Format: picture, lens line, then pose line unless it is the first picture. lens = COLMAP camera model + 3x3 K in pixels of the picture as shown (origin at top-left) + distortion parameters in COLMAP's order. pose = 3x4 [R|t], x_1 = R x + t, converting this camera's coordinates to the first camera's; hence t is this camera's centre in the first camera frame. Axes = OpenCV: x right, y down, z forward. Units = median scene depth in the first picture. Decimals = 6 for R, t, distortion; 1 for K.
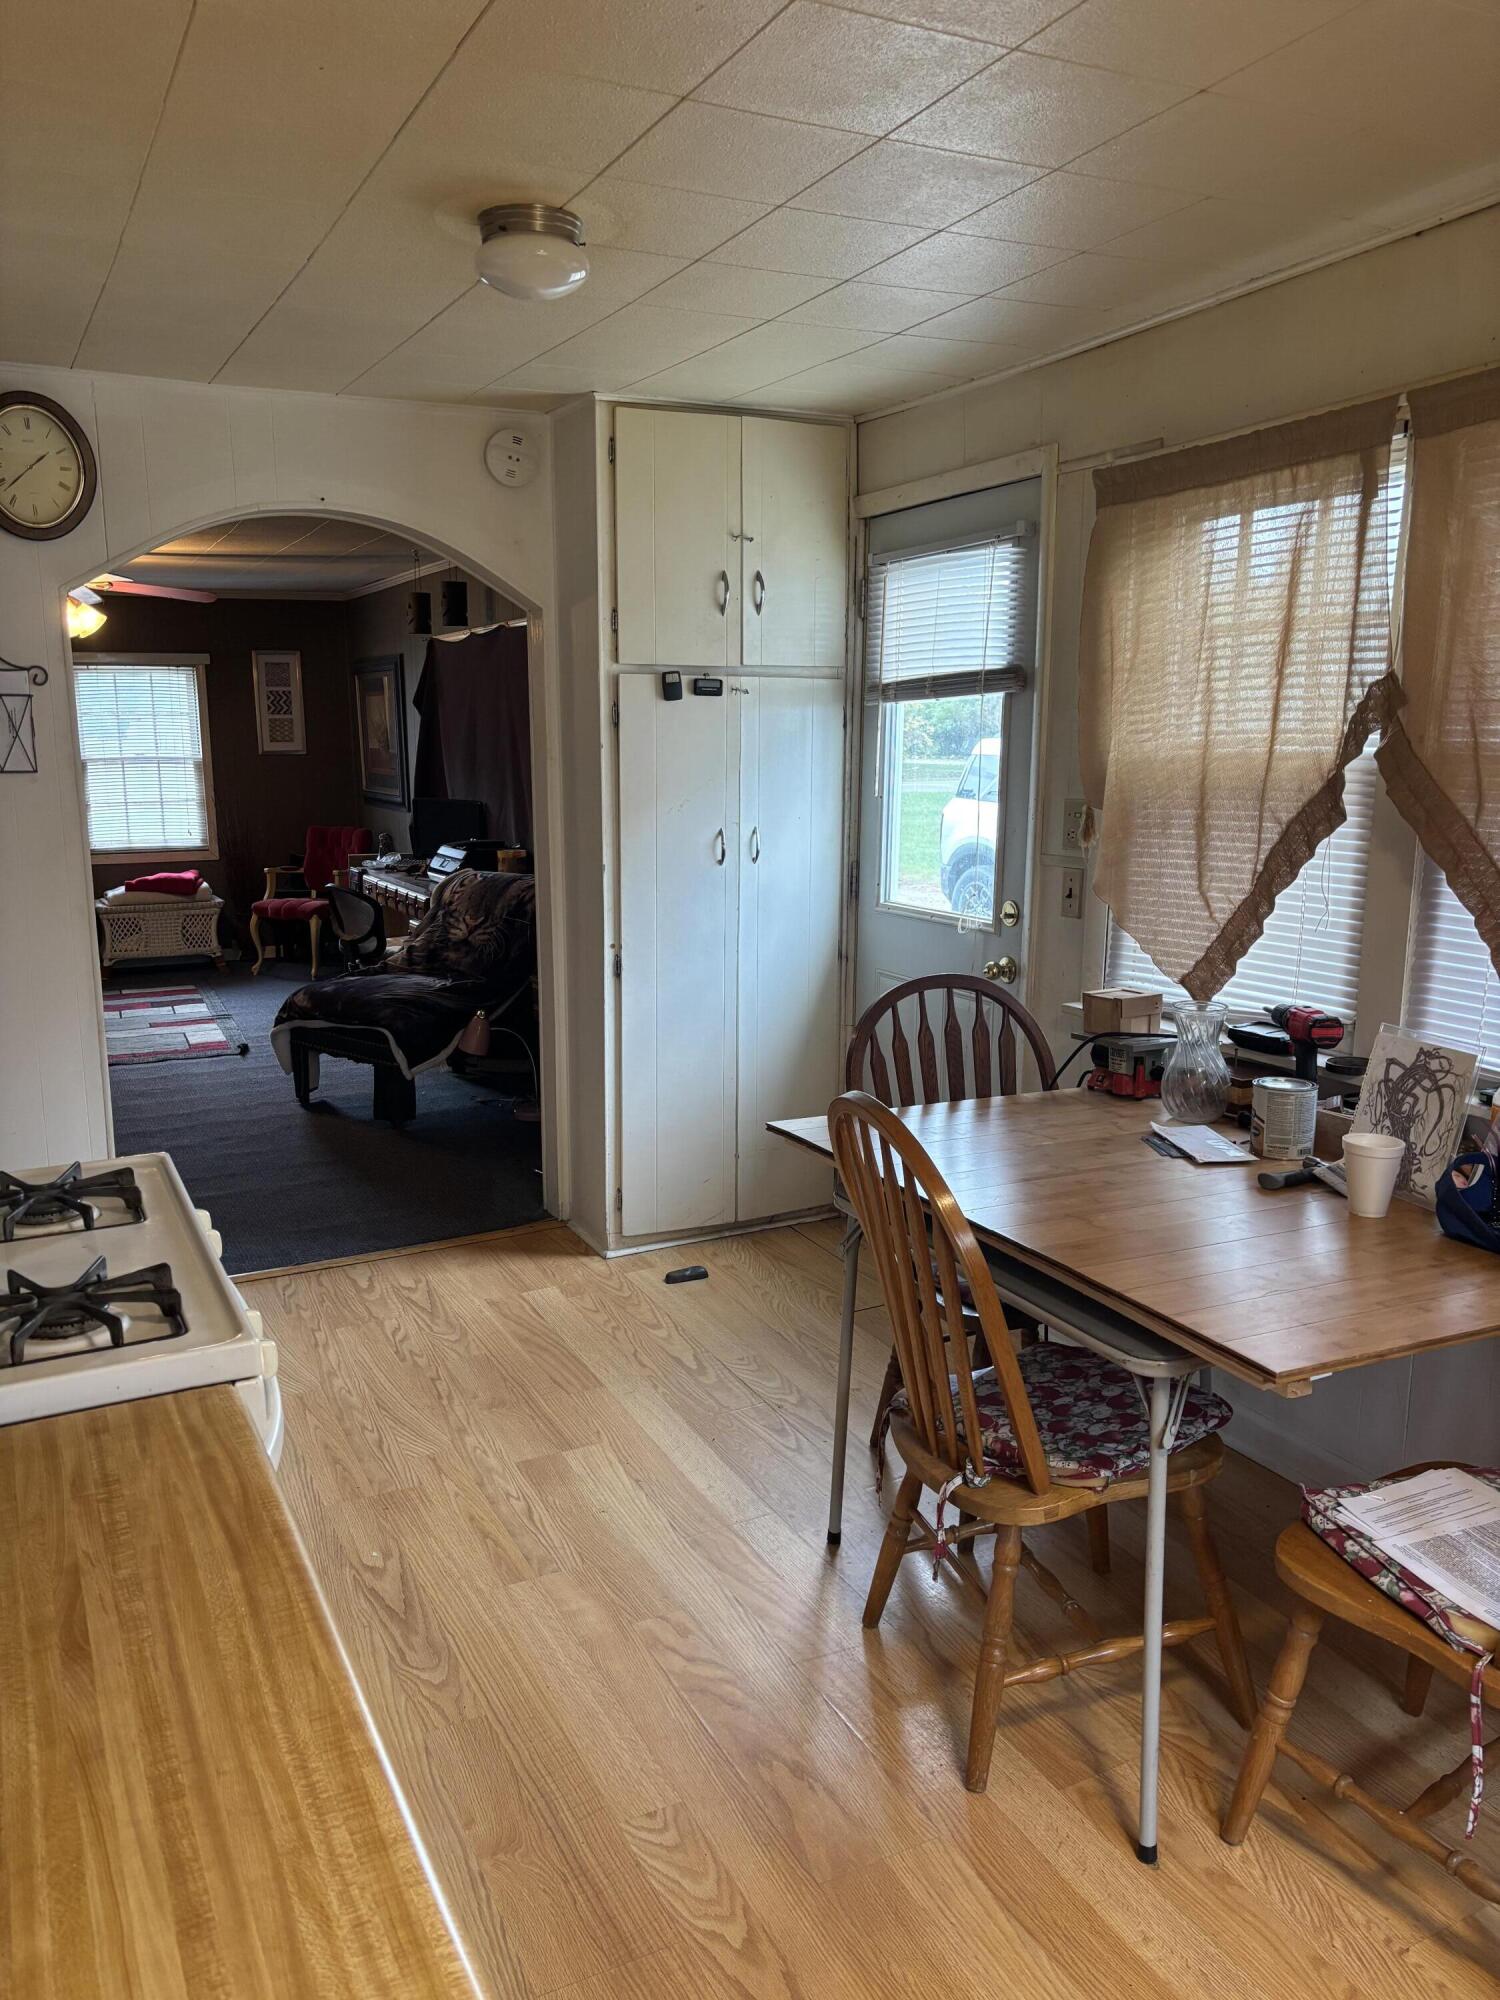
lens RADIAL K [[1513.6, 0, 750.0], [0, 1513.6, 1000.0], [0, 0, 1]] dist [0.021514, -0.003609]
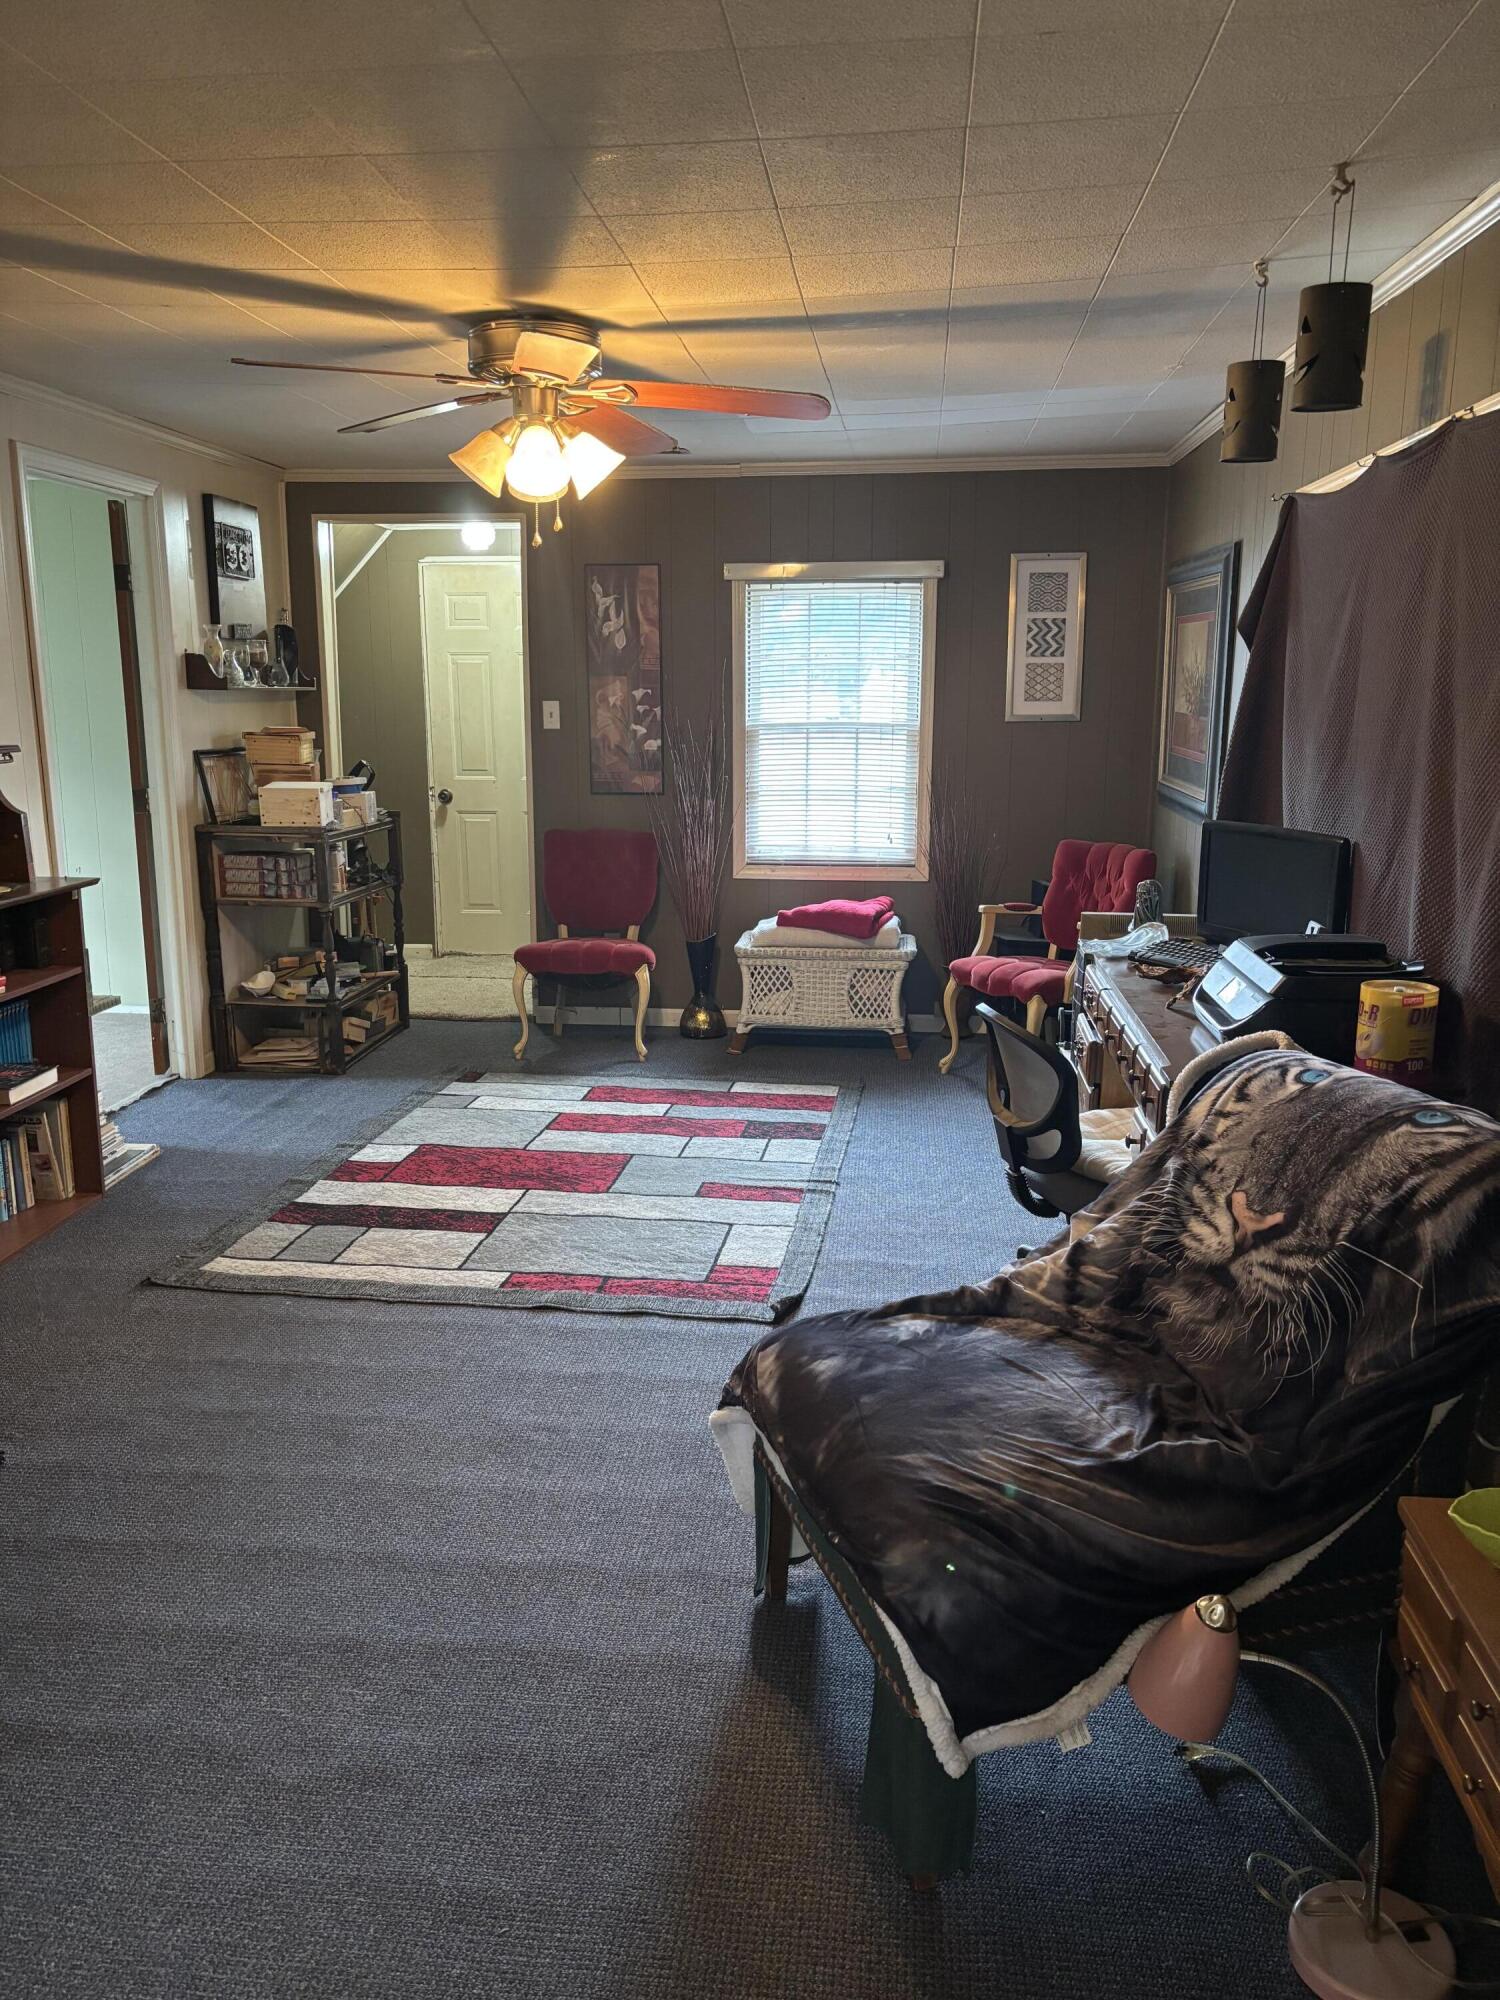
lens RADIAL K [[1493.6, 0, 750.4], [0, 1493.6, 1047.7], [0, 0, 1]] dist [0.048982, -0.001353]
pose [[0.843035, 0.132559, -0.521268, -0.080023], [-0.099610, 0.990867, 0.090882, -0.088273], [0.528555, -0.024693, 0.848540, 0.495612]]
